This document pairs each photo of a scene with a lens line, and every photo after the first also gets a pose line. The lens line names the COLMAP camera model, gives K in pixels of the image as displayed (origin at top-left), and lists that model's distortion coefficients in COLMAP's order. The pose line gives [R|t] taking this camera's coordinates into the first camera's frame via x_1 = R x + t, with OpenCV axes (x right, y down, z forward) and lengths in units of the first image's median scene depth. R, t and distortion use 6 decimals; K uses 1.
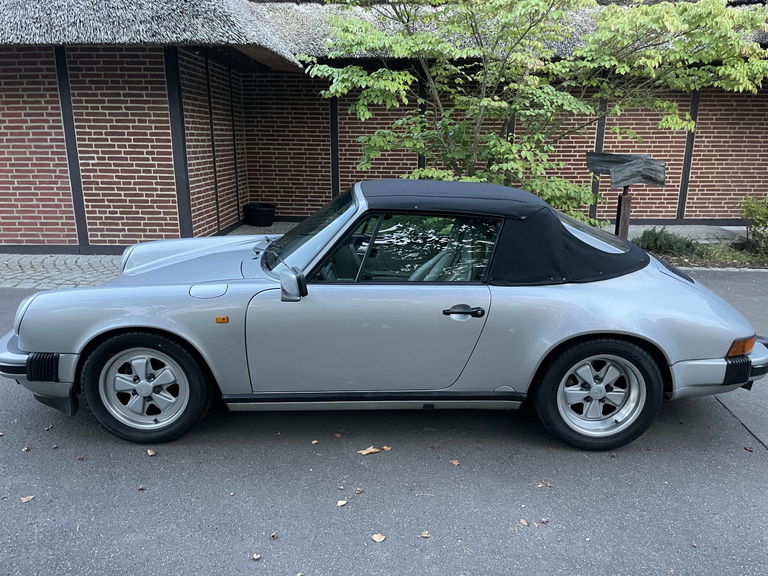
lens RADIAL K [[580.4, 0, 386.1], [0, 580.4, 286.5], [0, 0, 1]] dist [-0.001723, -0.001056]
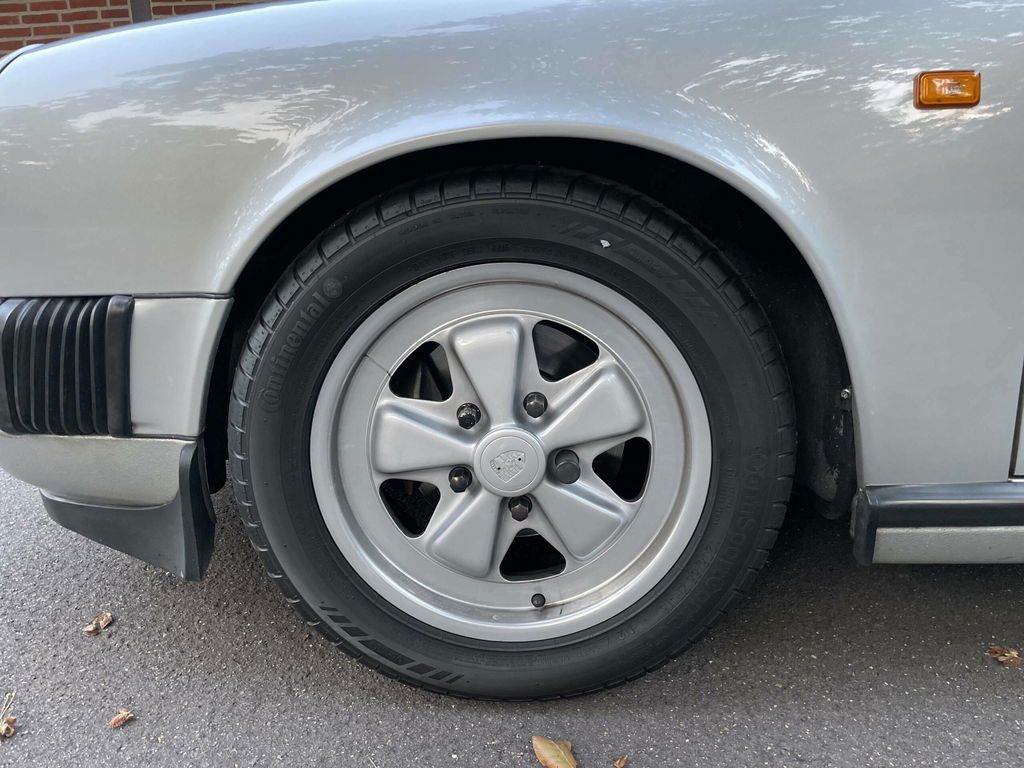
lens RADIAL K [[773.8, 0, 509.4], [0, 773.8, 386.4], [0, 0, 1]] dist [-0.001723, -0.001056]
pose [[0.998221, -0.016451, -0.057311, -0.396811], [0.016773, 0.999846, 0.005156, 0.145024], [0.057218, -0.006108, 0.998343, 0.700633]]
